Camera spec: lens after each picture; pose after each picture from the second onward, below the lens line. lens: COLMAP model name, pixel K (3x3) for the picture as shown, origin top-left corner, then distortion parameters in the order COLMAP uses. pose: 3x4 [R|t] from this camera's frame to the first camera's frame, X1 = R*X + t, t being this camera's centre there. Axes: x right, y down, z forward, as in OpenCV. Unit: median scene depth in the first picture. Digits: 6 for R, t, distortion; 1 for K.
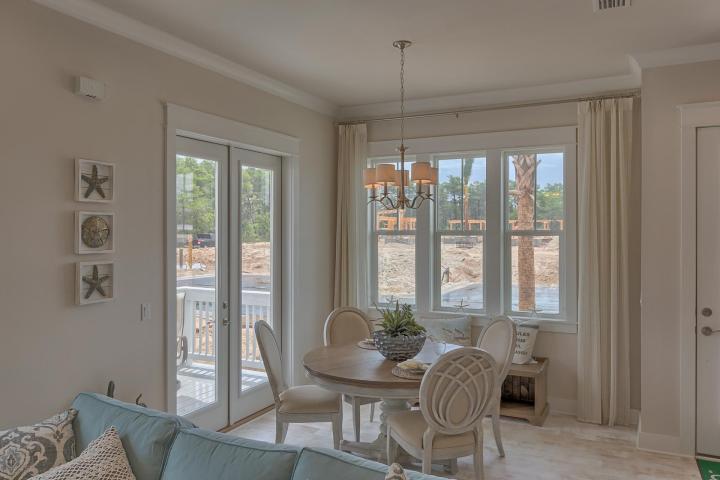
lens RADIAL K [[555.1, 0, 359.8], [0, 555.1, 238.4], [0, 0, 1]] dist [-0.007413, -0.003813]
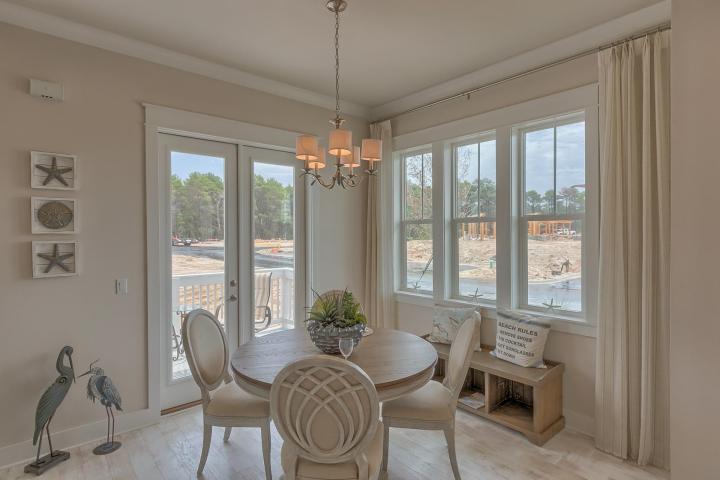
lens RADIAL K [[397.6, 0, 333.1], [0, 397.6, 237.1], [0, 0, 1]] dist [-0.000138, -0.000536]
pose [[0.923815, 0.002395, -0.382832, 0.273779], [-0.000836, 0.999991, 0.004239, 0.021907], [0.382839, -0.003596, 0.923808, 0.334780]]
